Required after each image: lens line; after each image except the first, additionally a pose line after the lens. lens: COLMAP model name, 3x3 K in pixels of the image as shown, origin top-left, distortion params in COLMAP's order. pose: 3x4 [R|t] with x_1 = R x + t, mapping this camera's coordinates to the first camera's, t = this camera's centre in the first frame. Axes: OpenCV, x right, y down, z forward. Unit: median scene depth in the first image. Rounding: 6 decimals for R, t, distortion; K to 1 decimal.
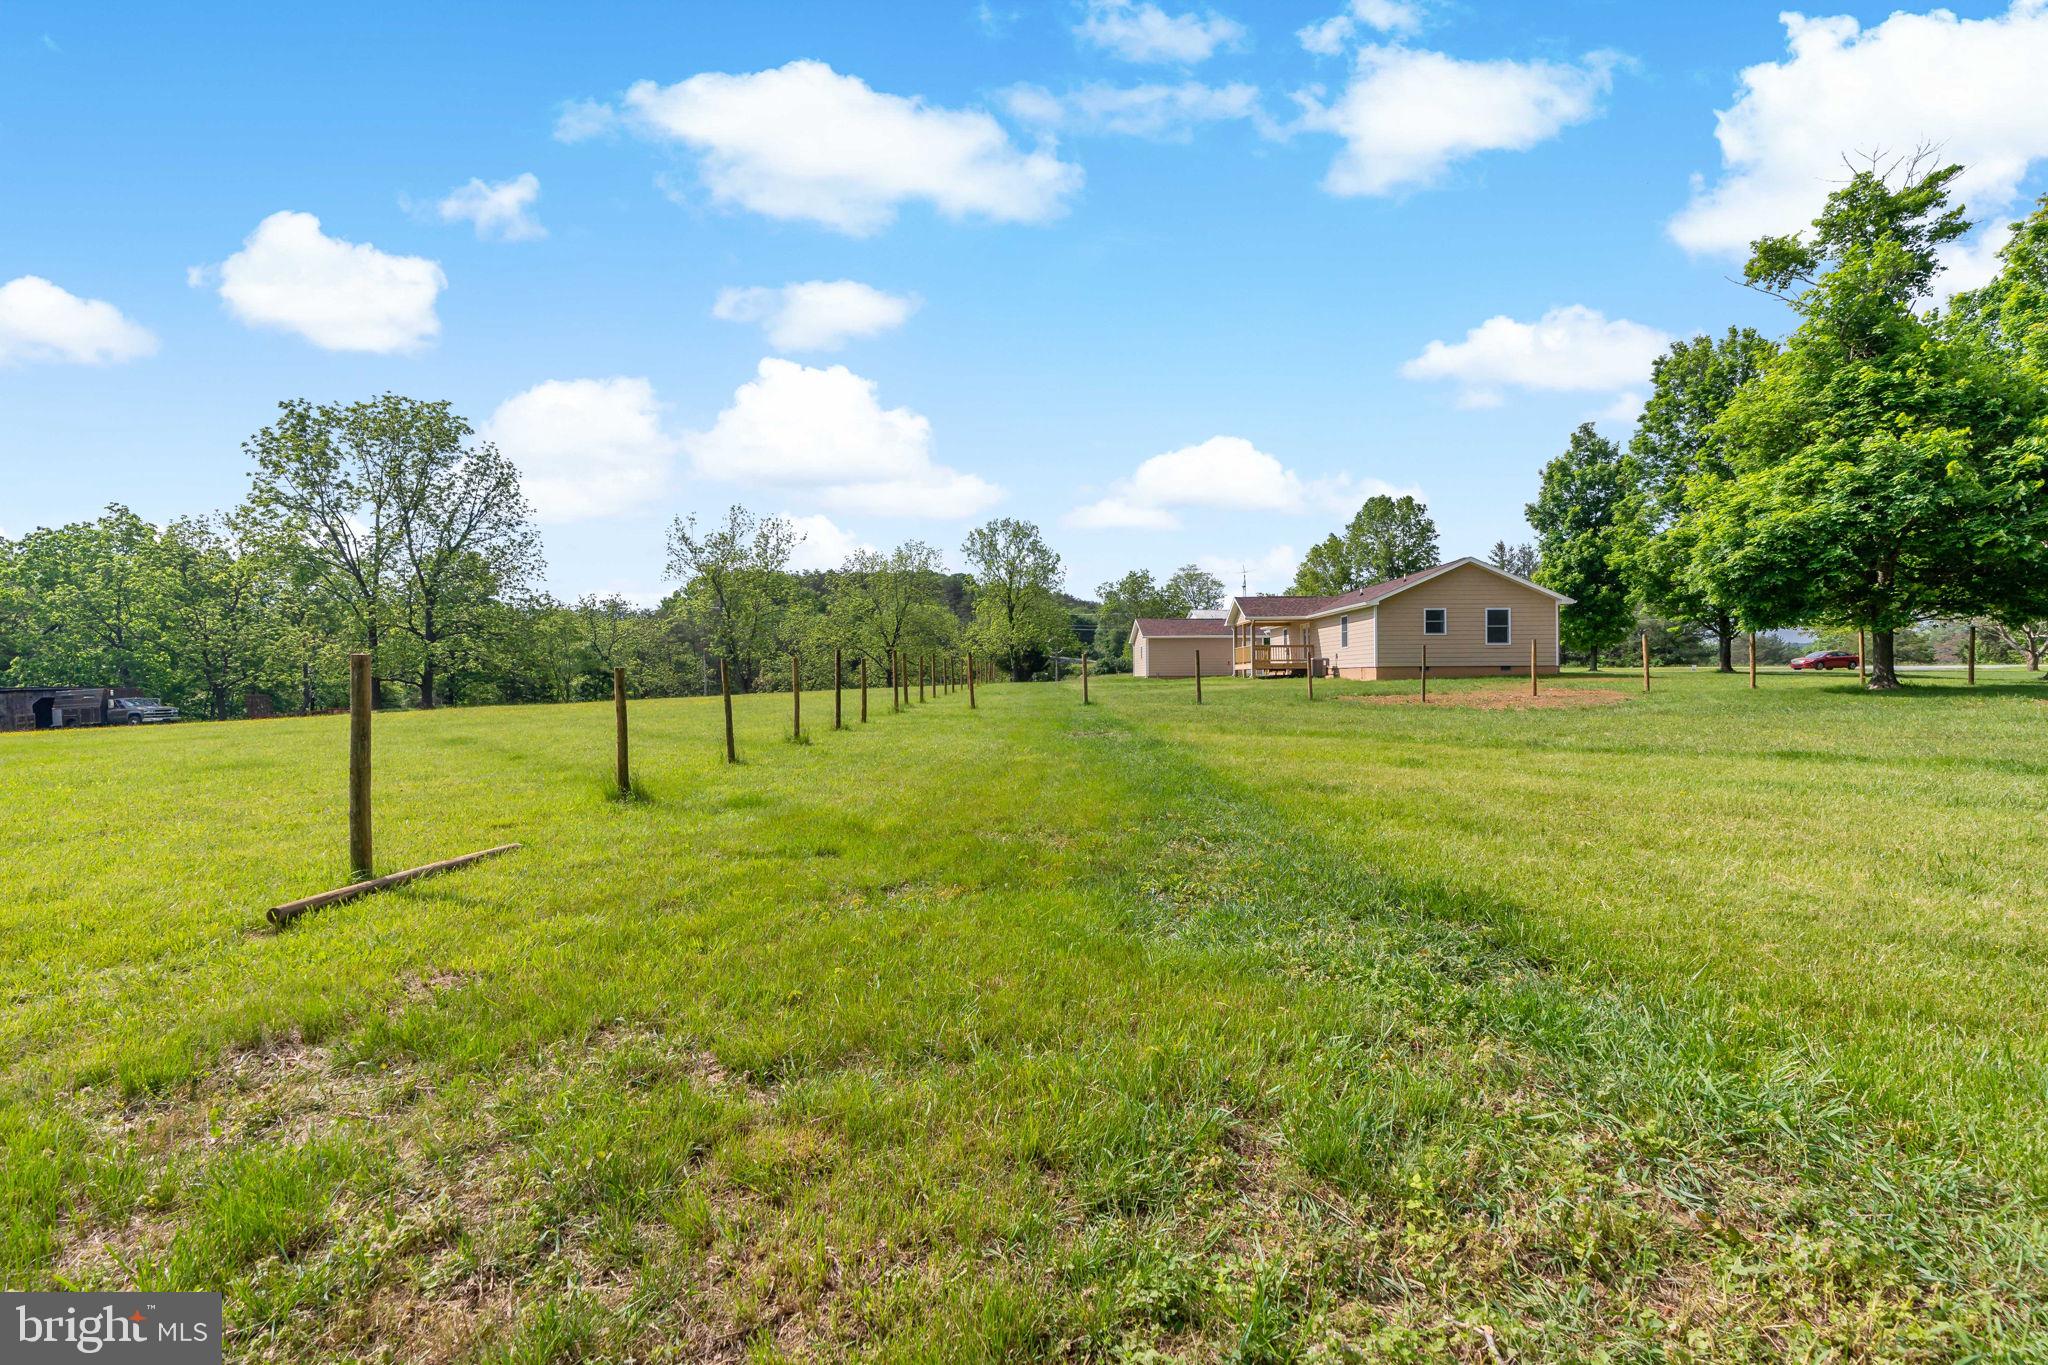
lens RADIAL K [[947.3, 0, 1031.4], [0, 947.3, 676.1], [0, 0, 1]] dist [-0.008157, 0.000321]
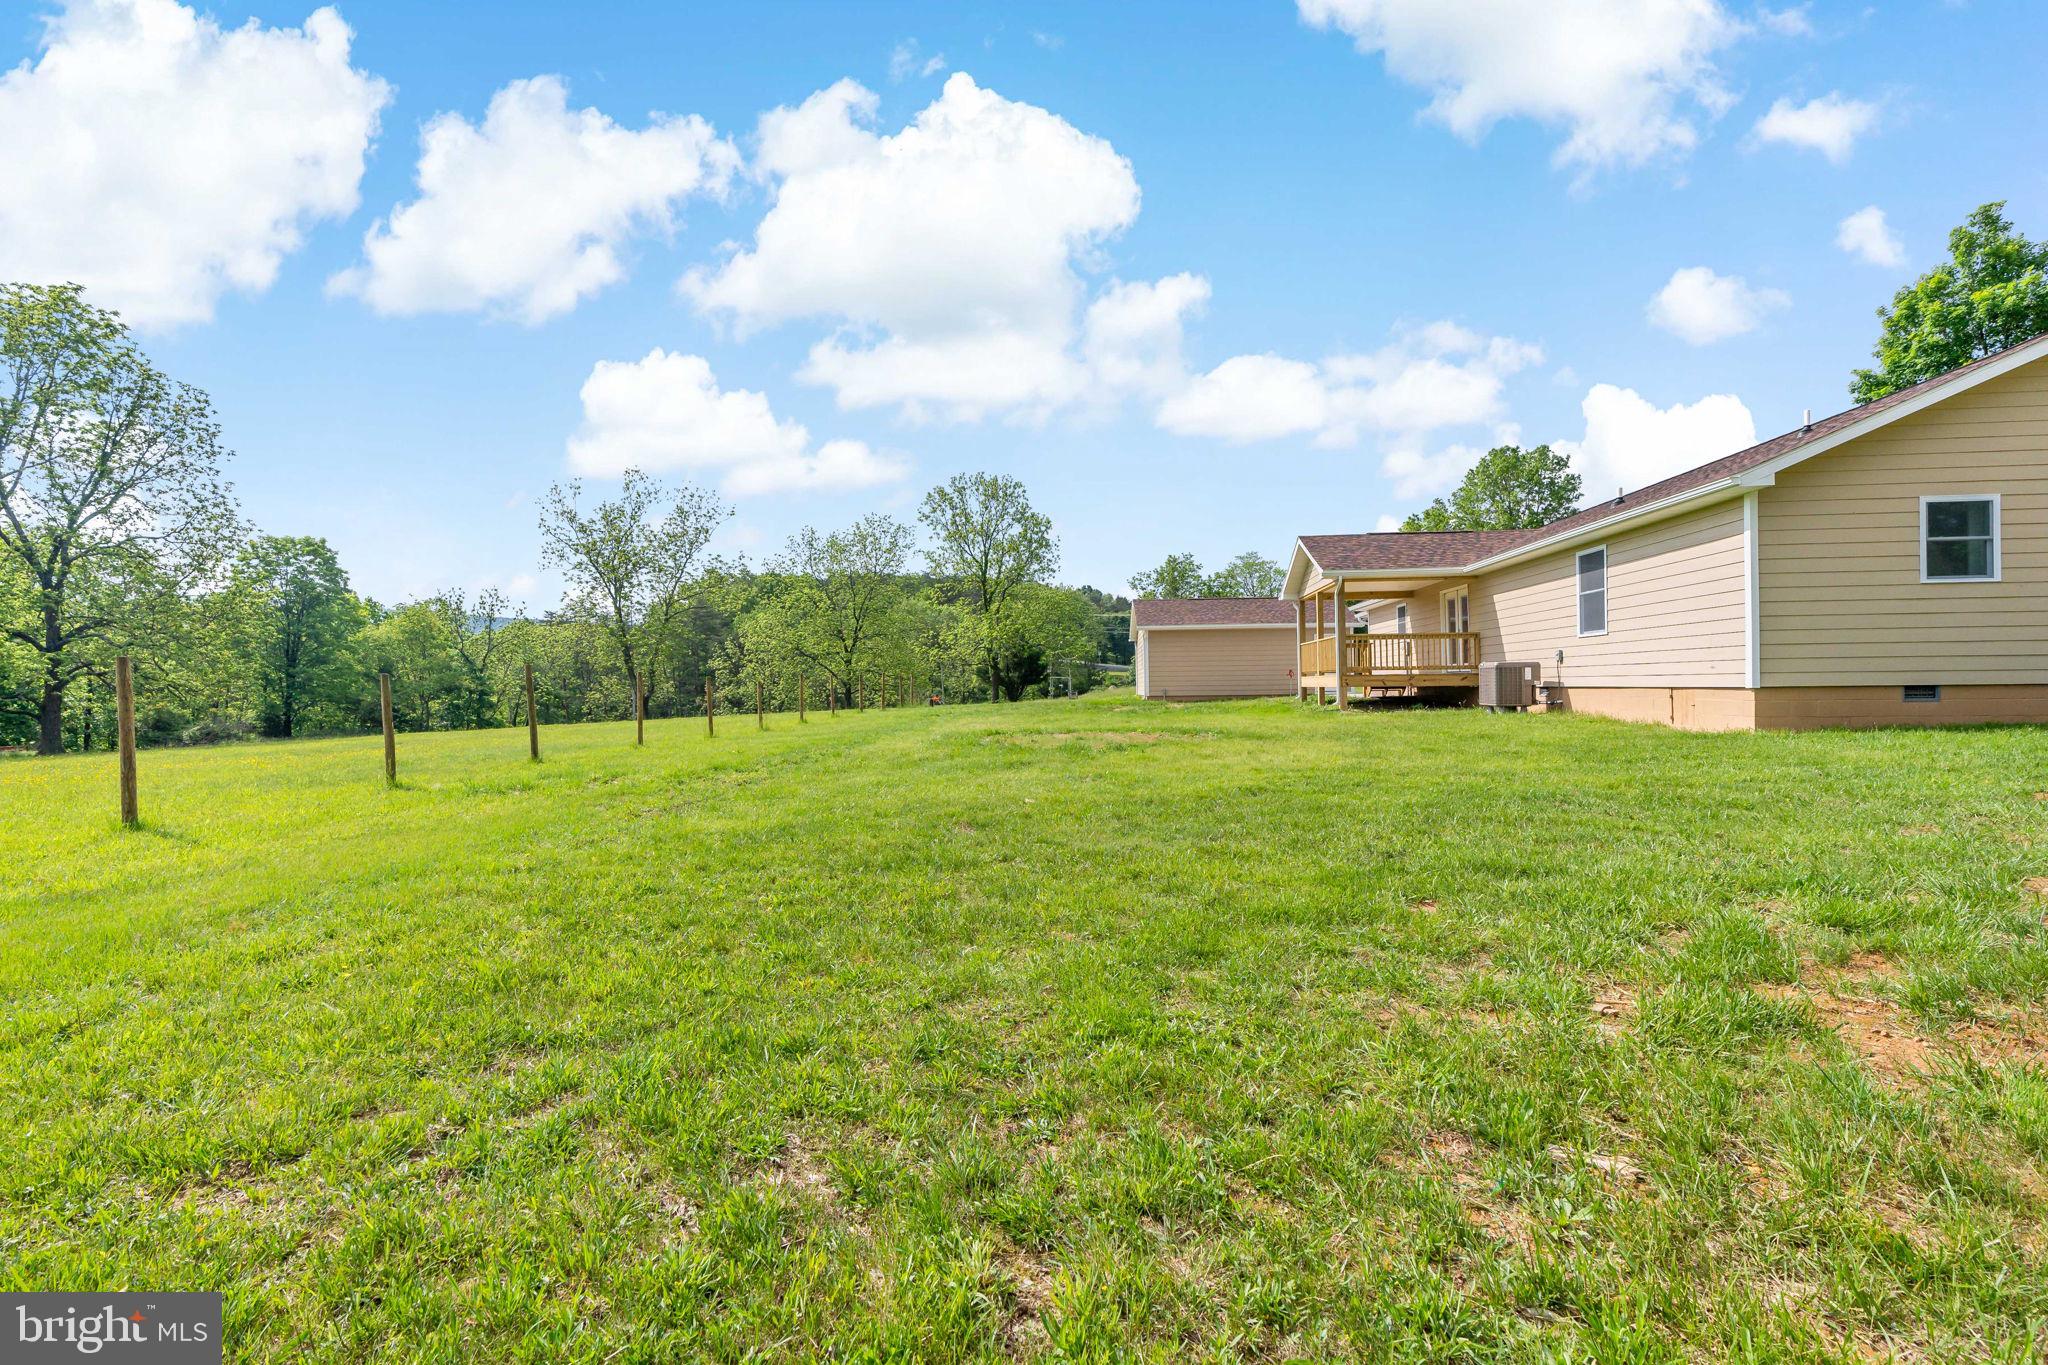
lens RADIAL K [[945.5, 0, 998.5], [0, 945.5, 675.3], [0, 0, 1]] dist [-0.018548, 0.008241]
pose [[0.994542, -0.004877, -0.104219, 0.062488], [0.003849, 0.999942, -0.010065, -0.004841], [0.104262, 0.009609, 0.994503, 0.283286]]
